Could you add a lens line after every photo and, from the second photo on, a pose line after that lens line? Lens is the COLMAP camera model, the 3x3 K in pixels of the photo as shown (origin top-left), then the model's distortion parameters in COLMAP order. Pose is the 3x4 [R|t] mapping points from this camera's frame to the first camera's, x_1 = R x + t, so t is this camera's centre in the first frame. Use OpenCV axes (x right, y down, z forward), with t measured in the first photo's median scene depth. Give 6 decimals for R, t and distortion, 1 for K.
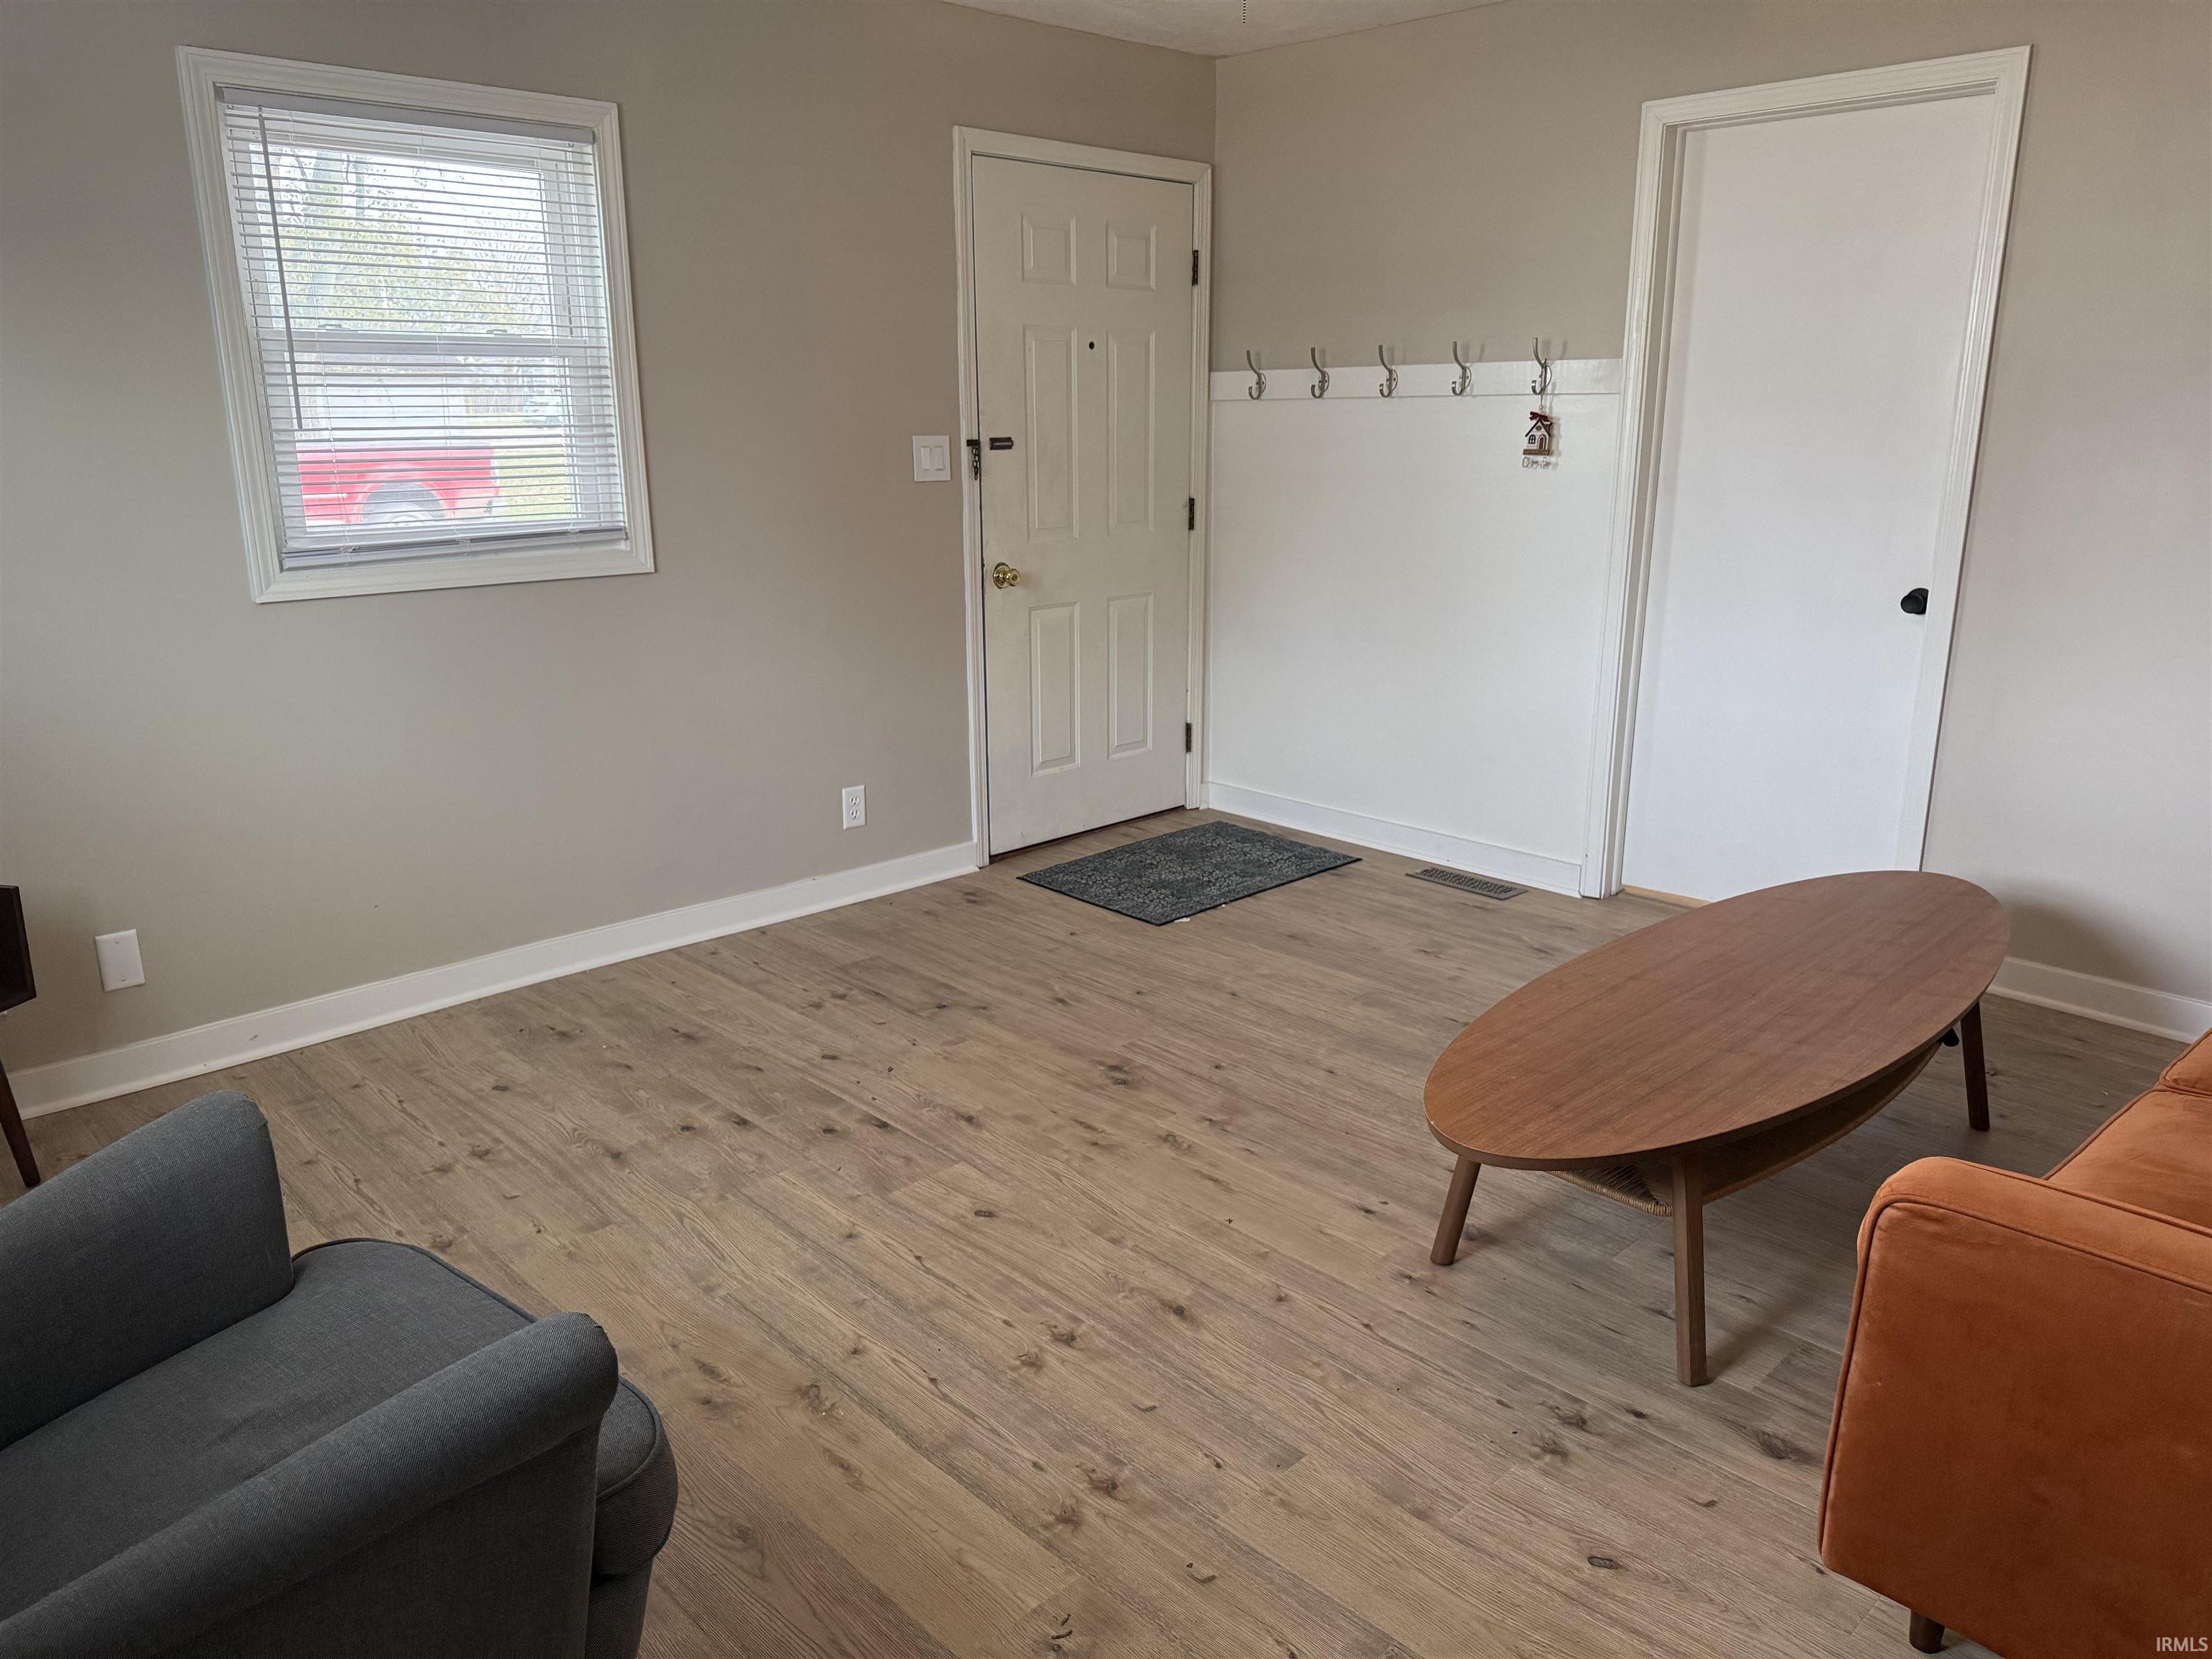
lens RADIAL K [[1564.2, 0, 1103.7], [0, 1564.2, 839.7], [0, 0, 1]] dist [0.010973, -0.016028]
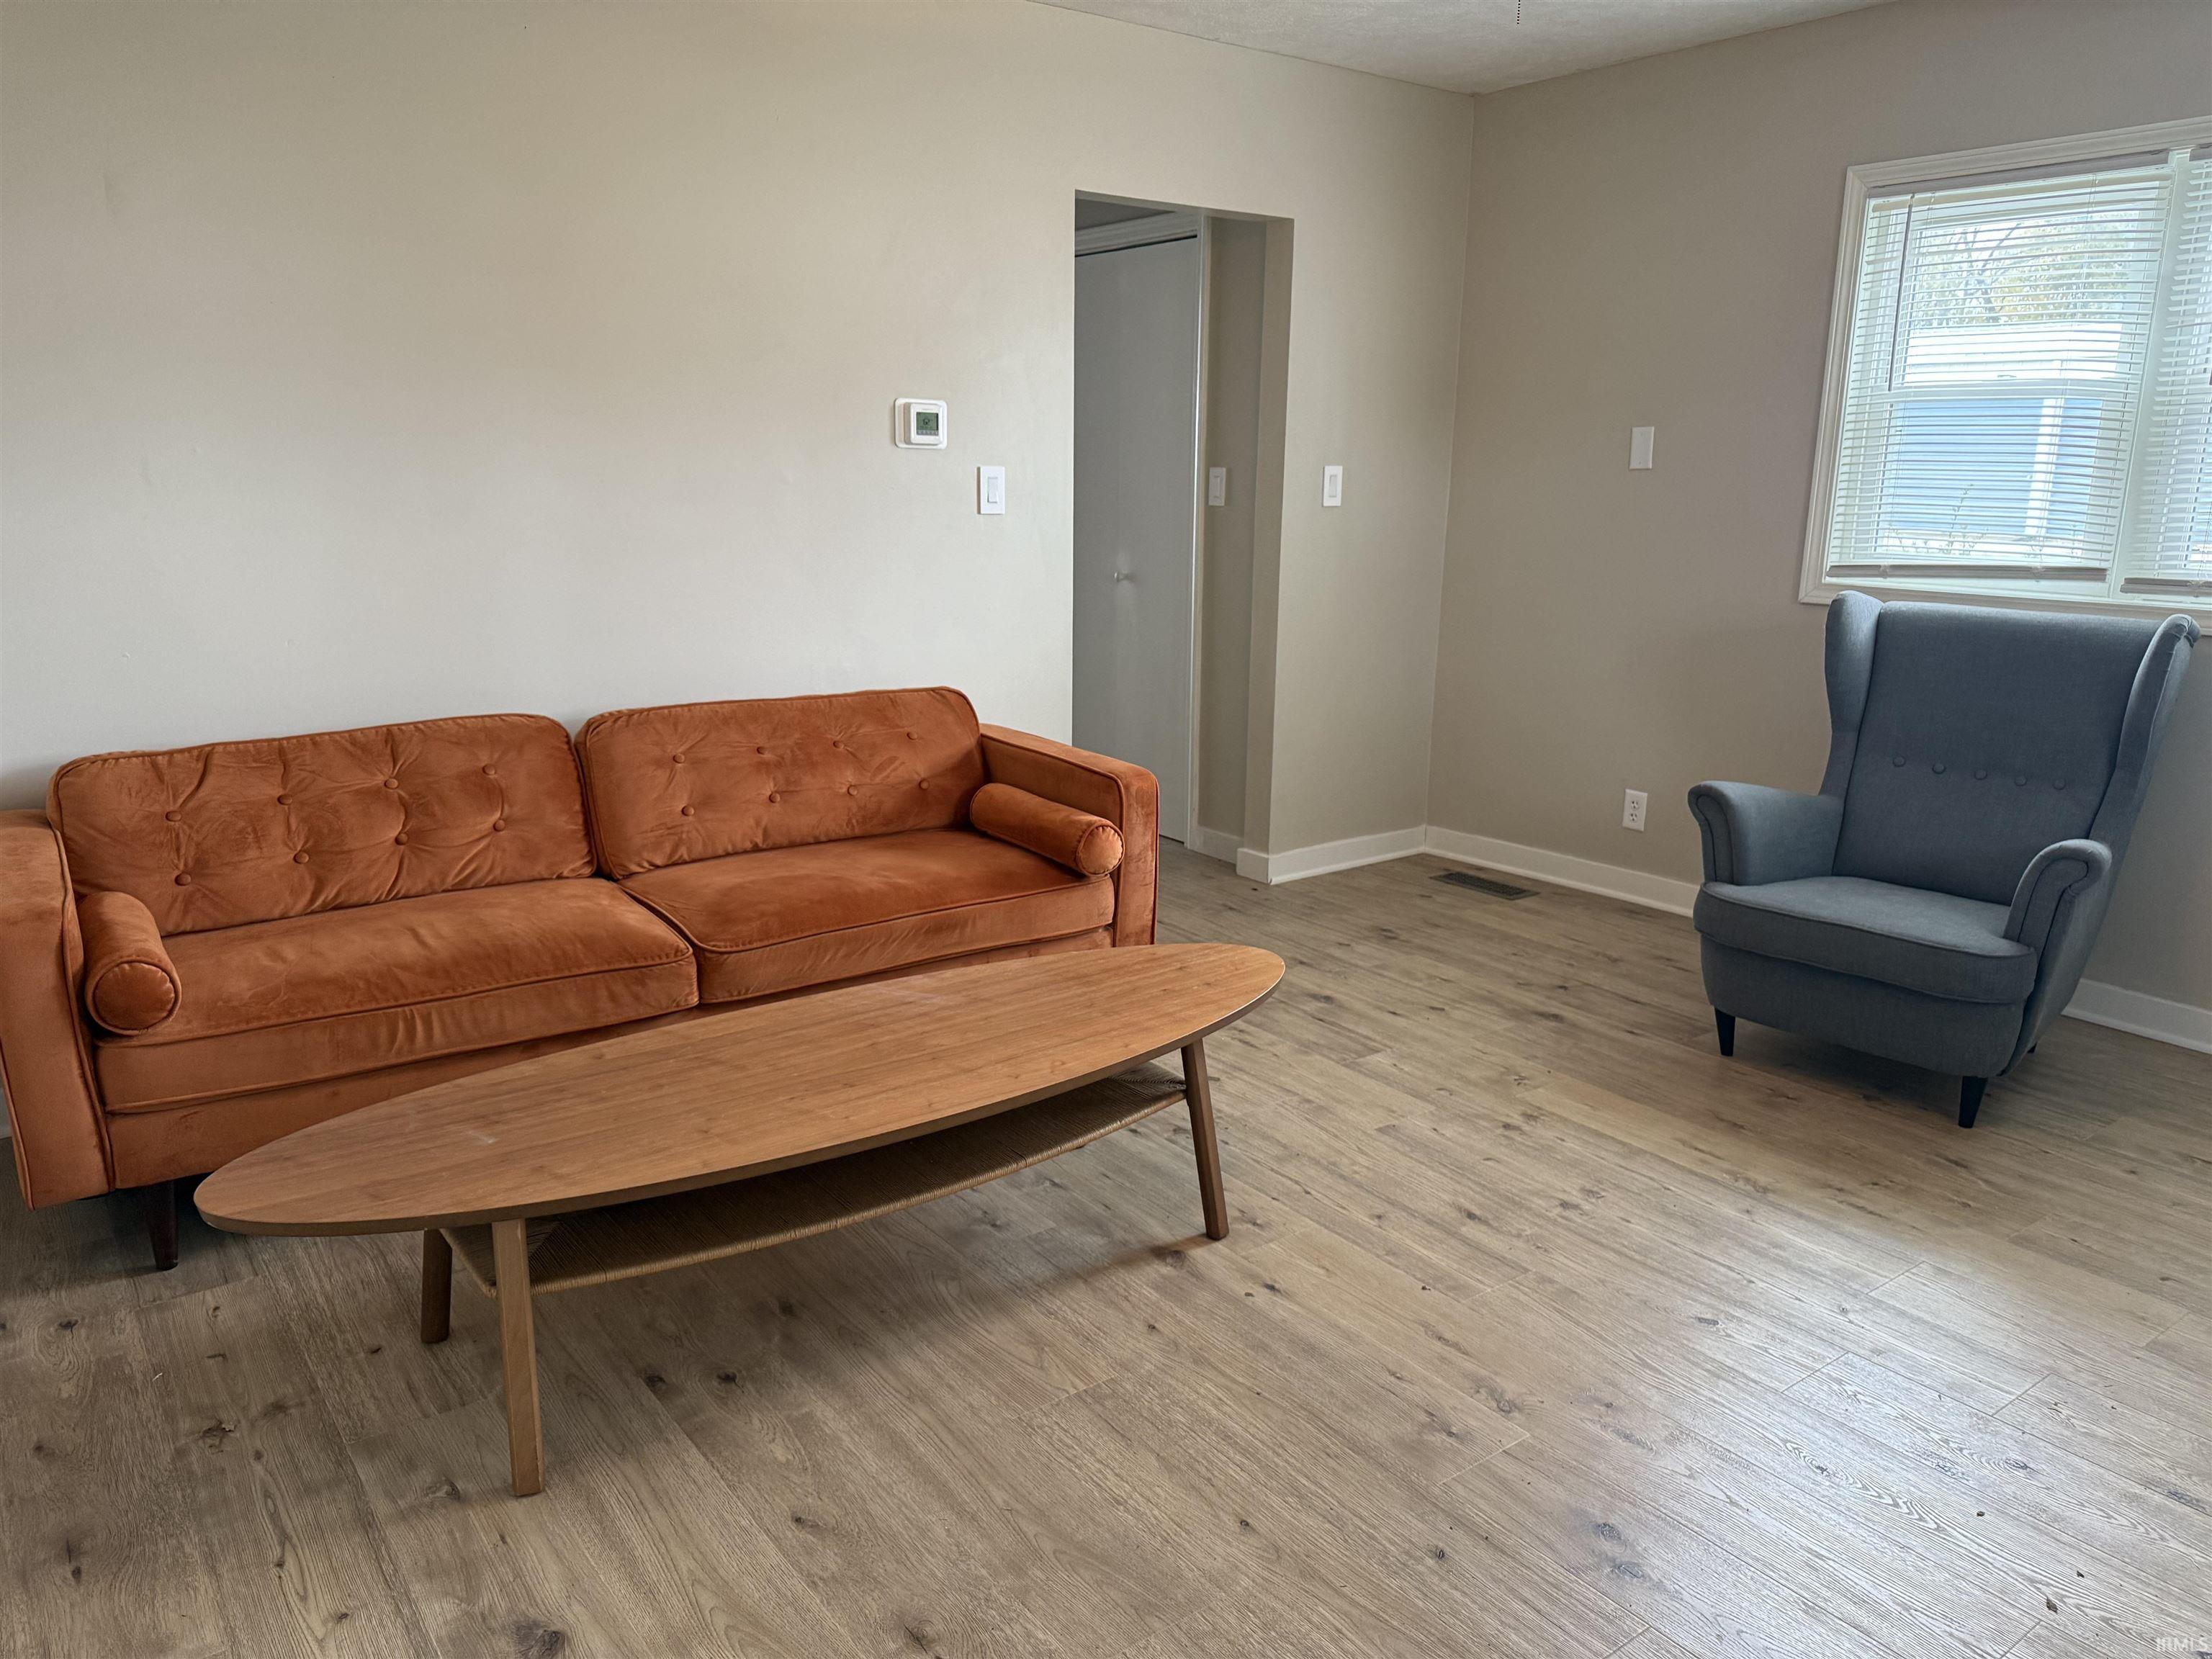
lens RADIAL K [[1564.2, 0, 1103.8], [0, 1564.2, 827.3], [0, 0, 1]] dist [0.010973, -0.016028]
pose [[-0.991687, -0.023495, 0.126508, 0.165620], [0.040476, 0.876313, 0.480038, -0.468767], [-0.122139, 0.481168, -0.868078, 1.777233]]
